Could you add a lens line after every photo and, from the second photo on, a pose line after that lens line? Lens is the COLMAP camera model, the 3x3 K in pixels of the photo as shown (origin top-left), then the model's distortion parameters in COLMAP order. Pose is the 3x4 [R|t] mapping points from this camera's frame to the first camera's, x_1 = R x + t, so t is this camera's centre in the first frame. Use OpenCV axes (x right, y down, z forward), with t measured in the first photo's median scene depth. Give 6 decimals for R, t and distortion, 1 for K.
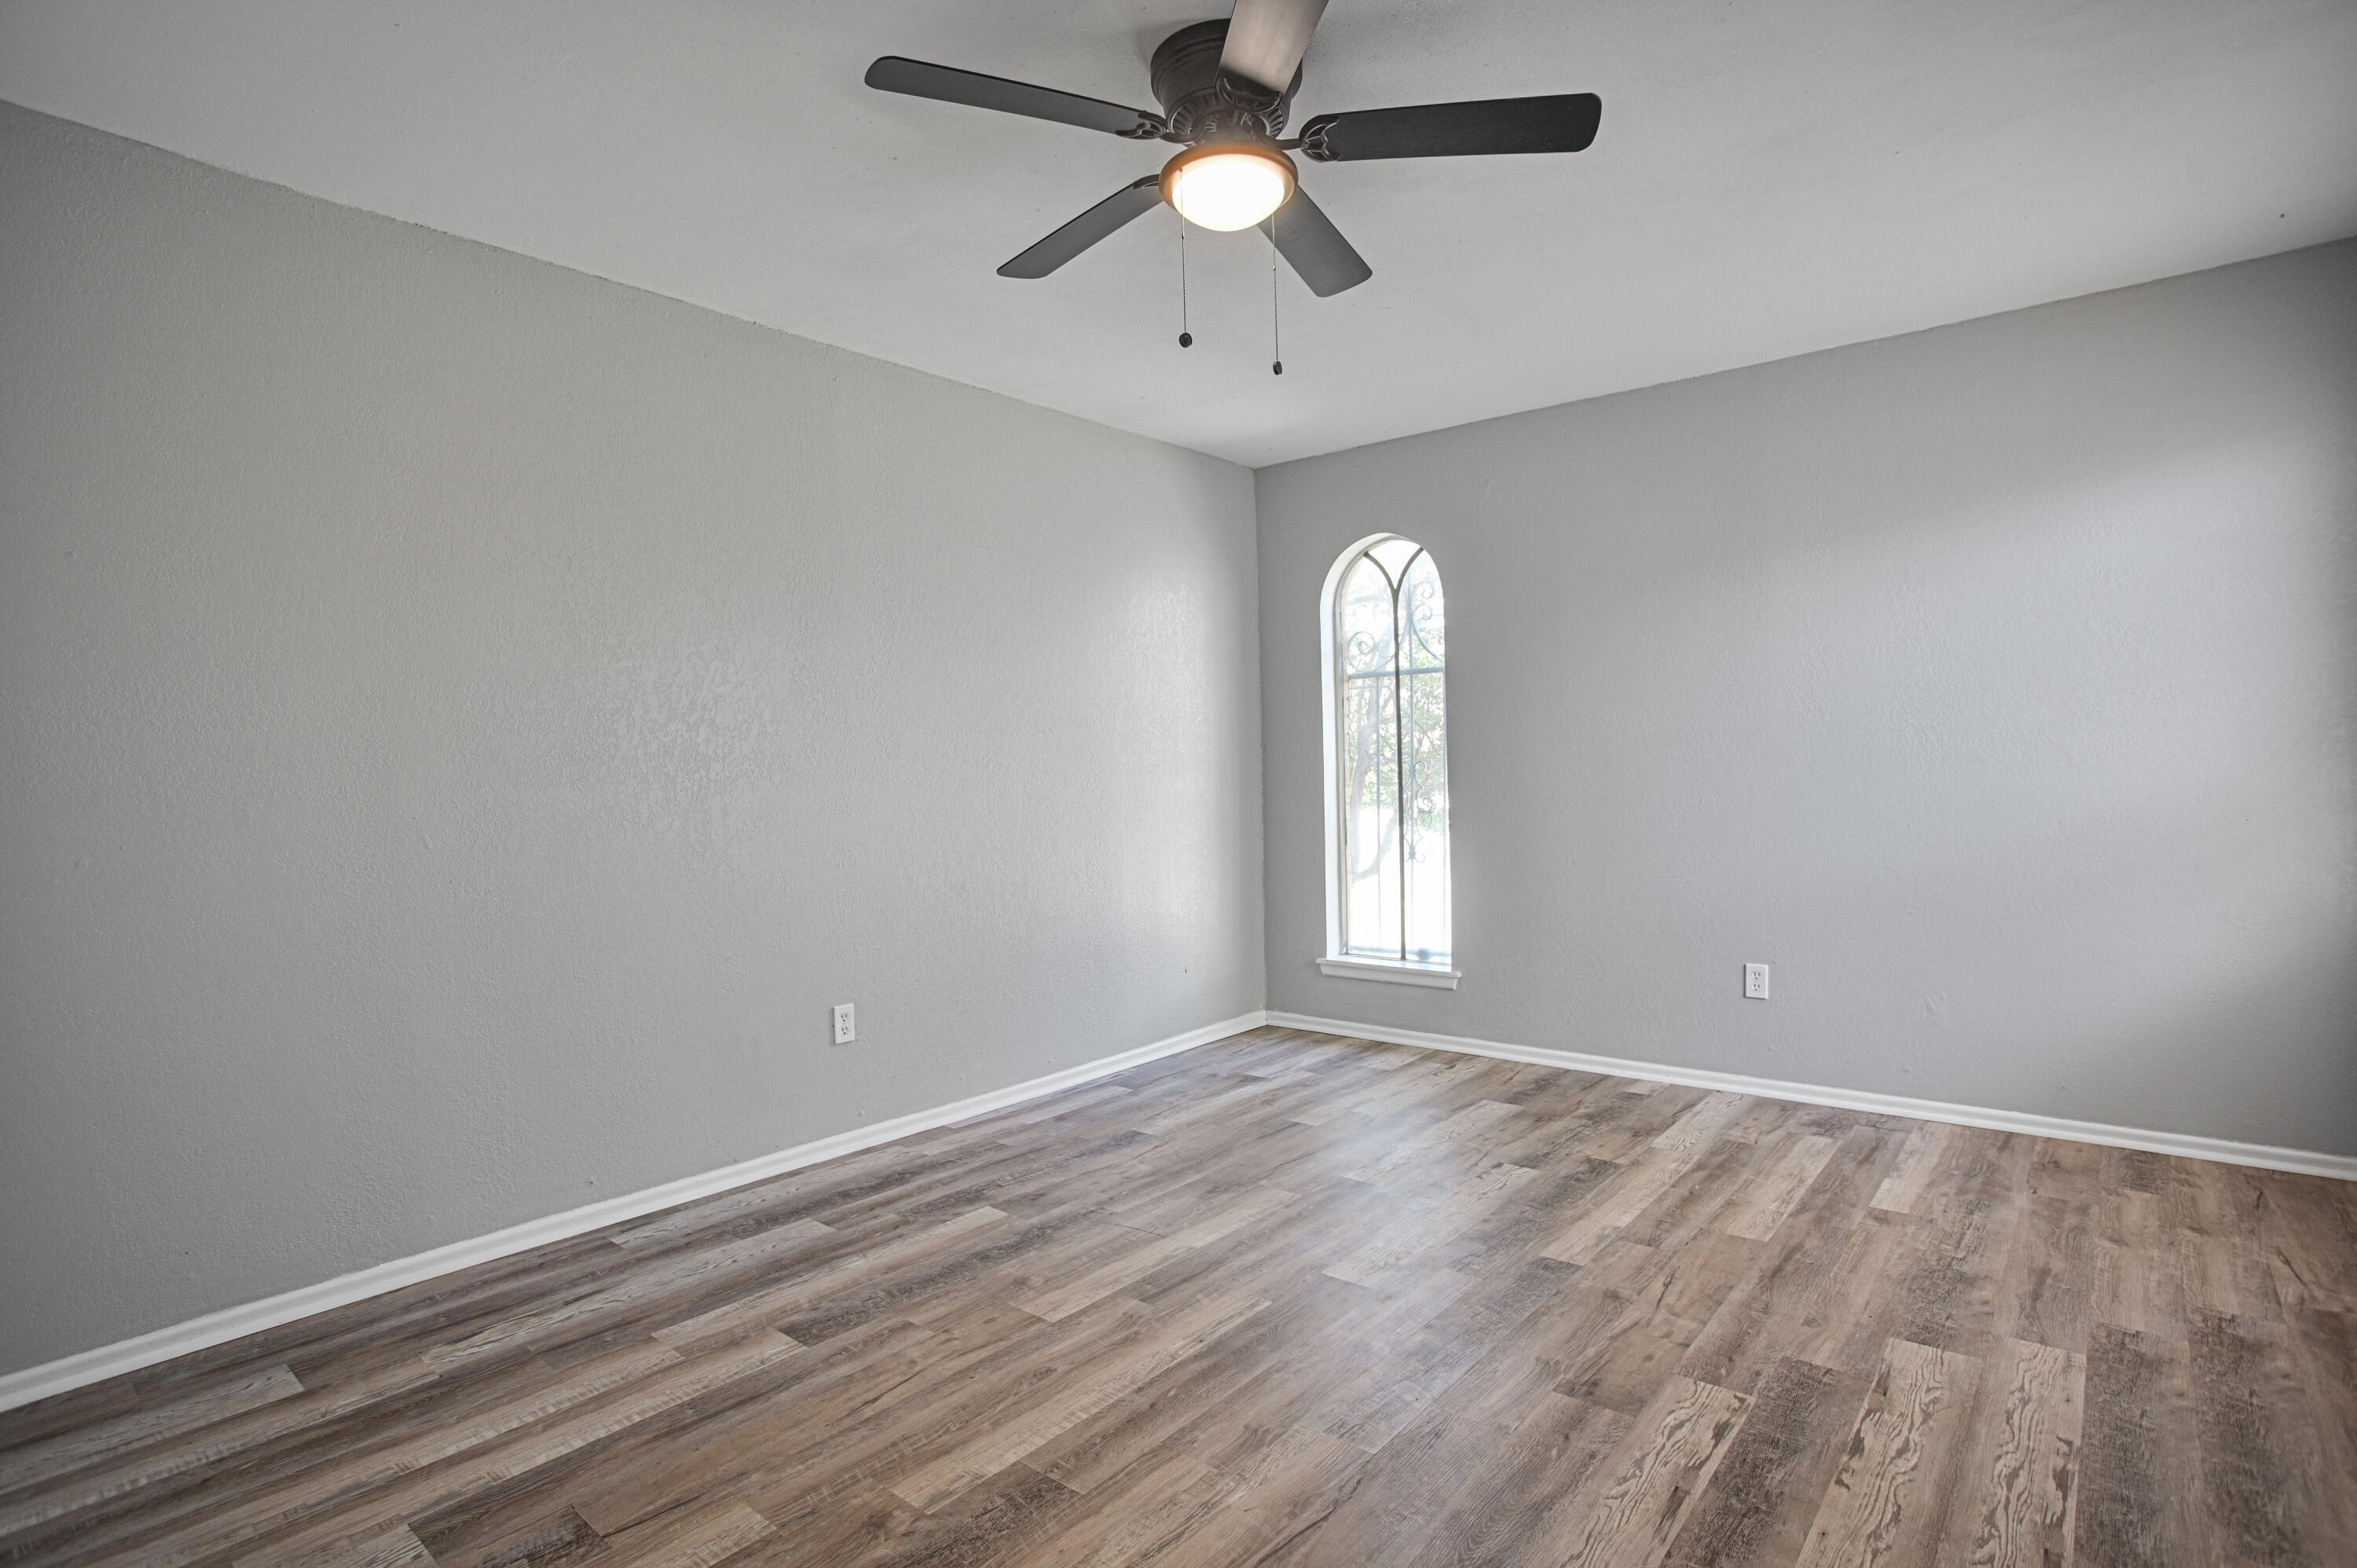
lens RADIAL K [[1212.8, 0, 1149.6], [0, 1212.8, 781.2], [0, 0, 1]] dist [-0.061347, 0.031265]
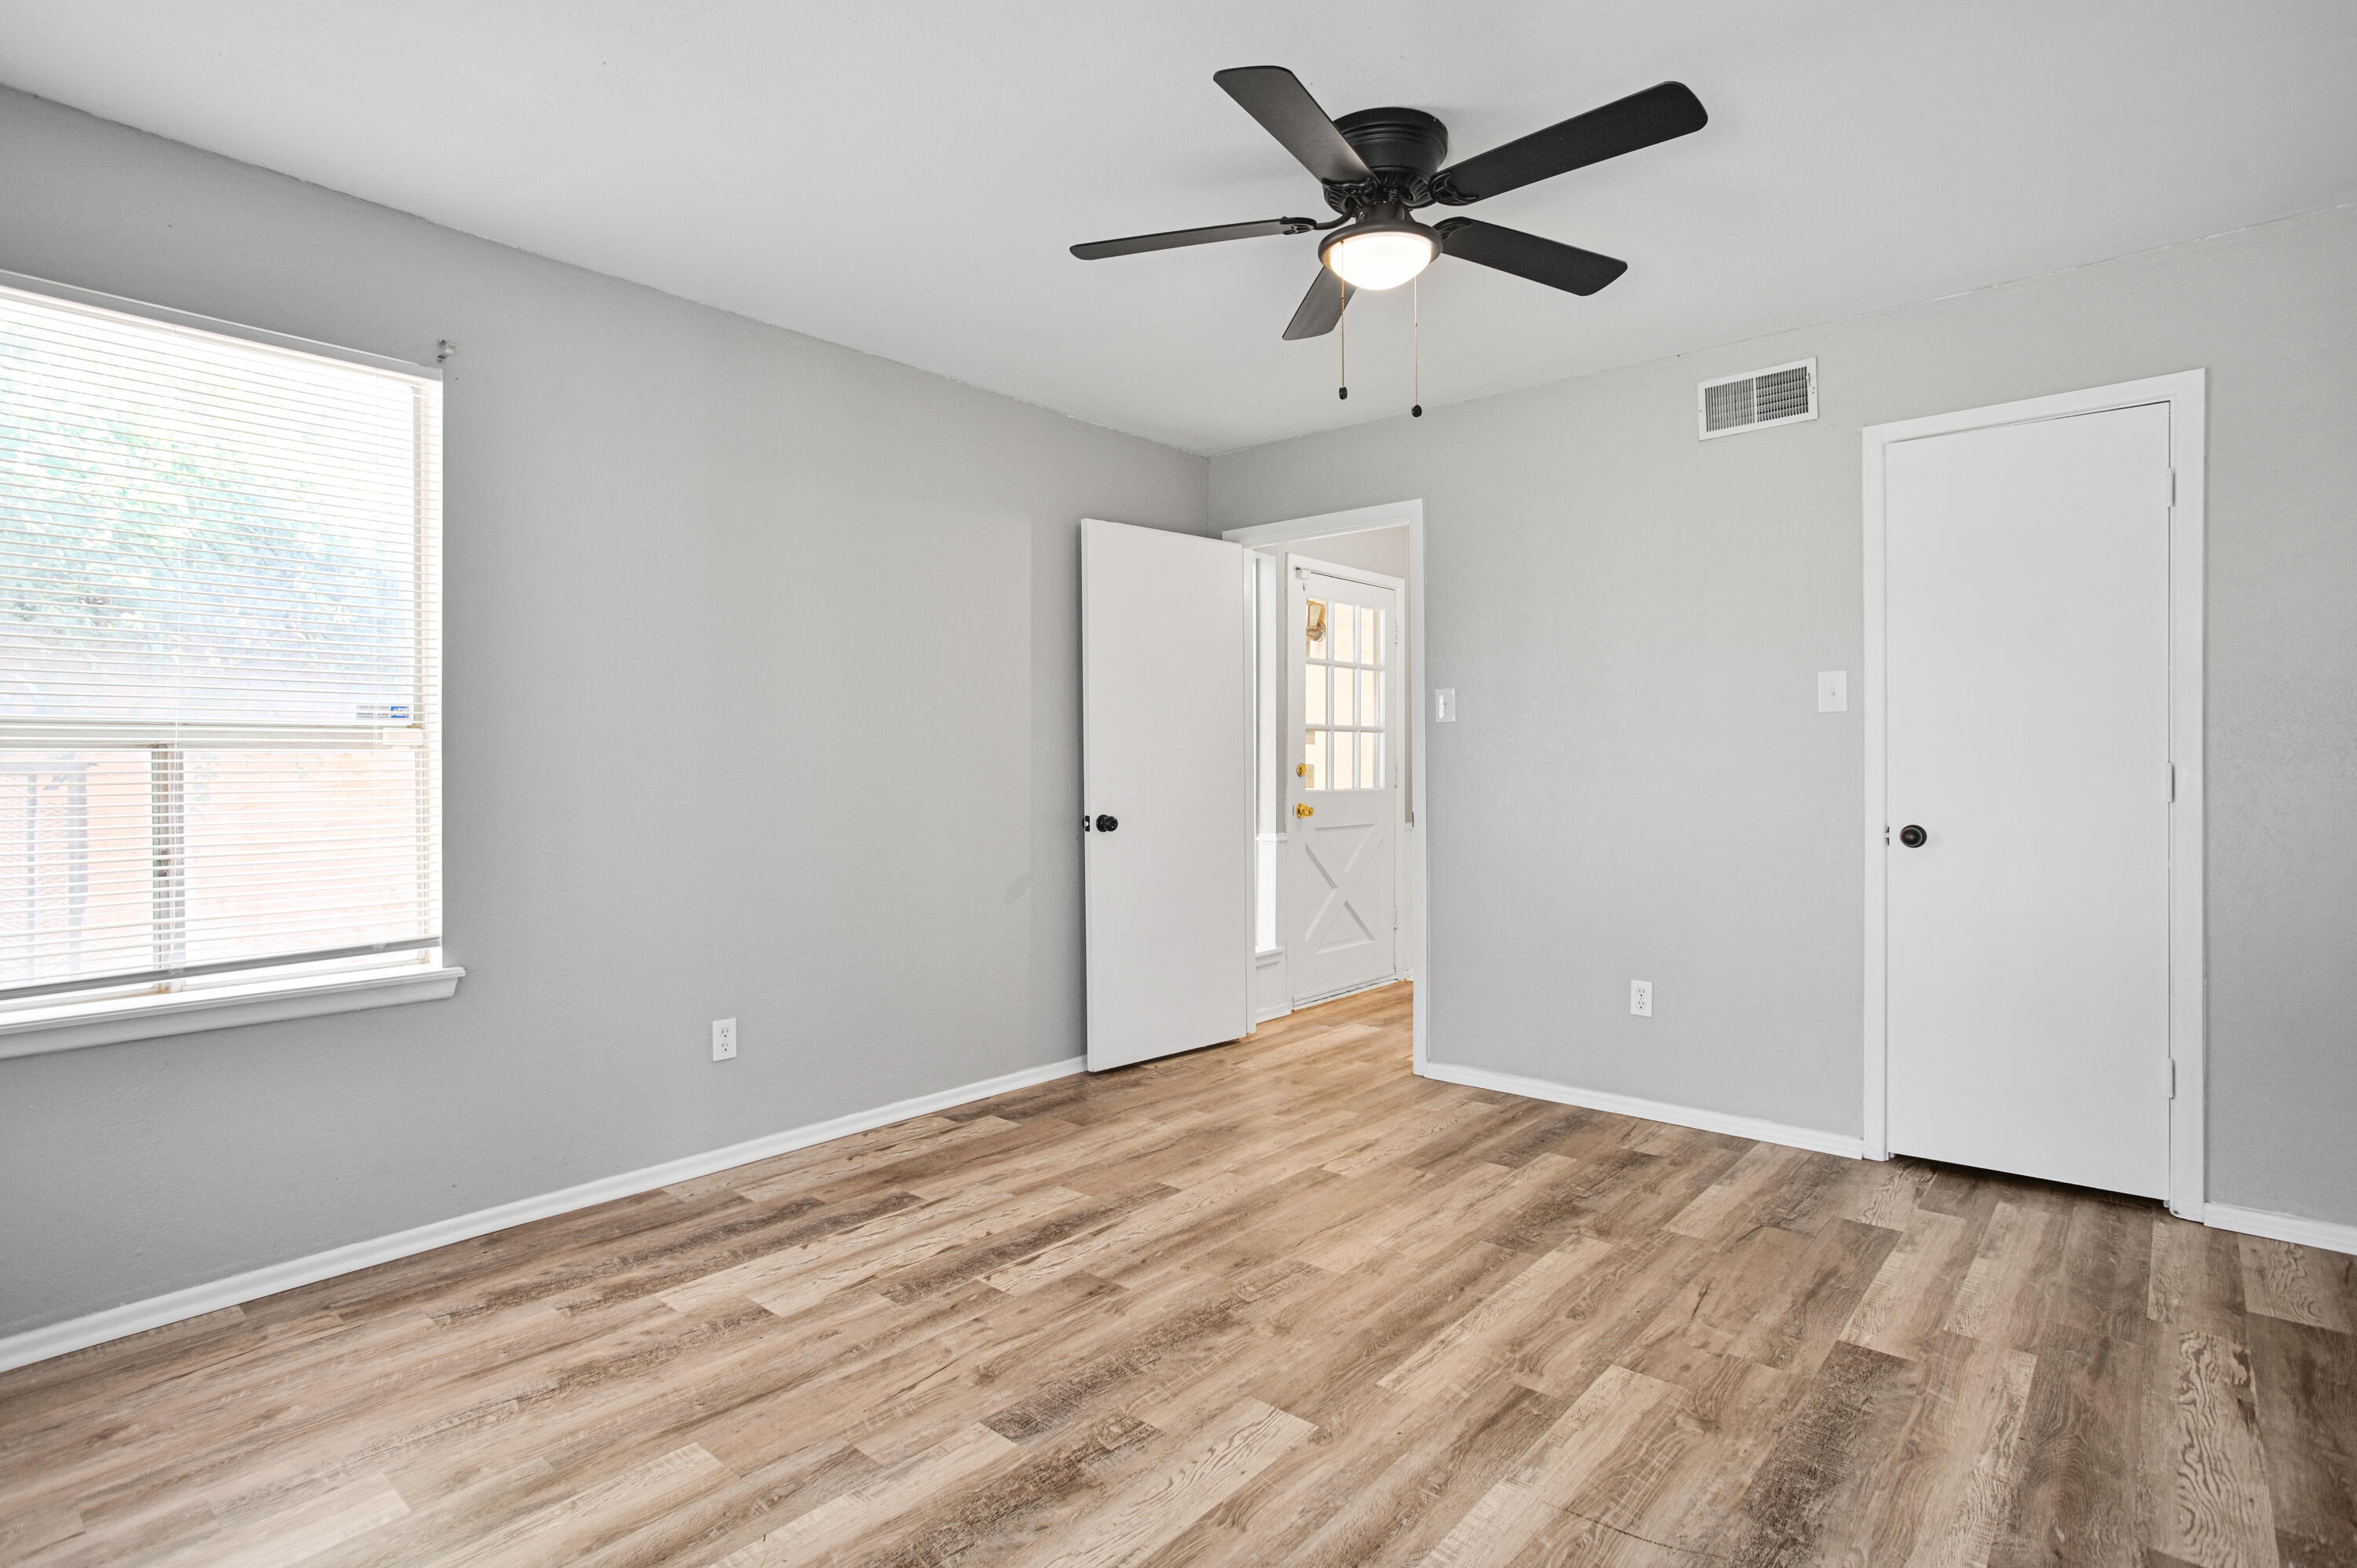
lens RADIAL K [[1212.8, 0, 1149.6], [0, 1212.8, 781.2], [0, 0, 1]] dist [-0.061347, 0.031265]
pose [[-0.999577, 0.026226, 0.012554, 0.261718], [0.026527, 0.999349, 0.024457, -0.027311], [-0.011905, 0.024780, -0.999622, 1.987815]]
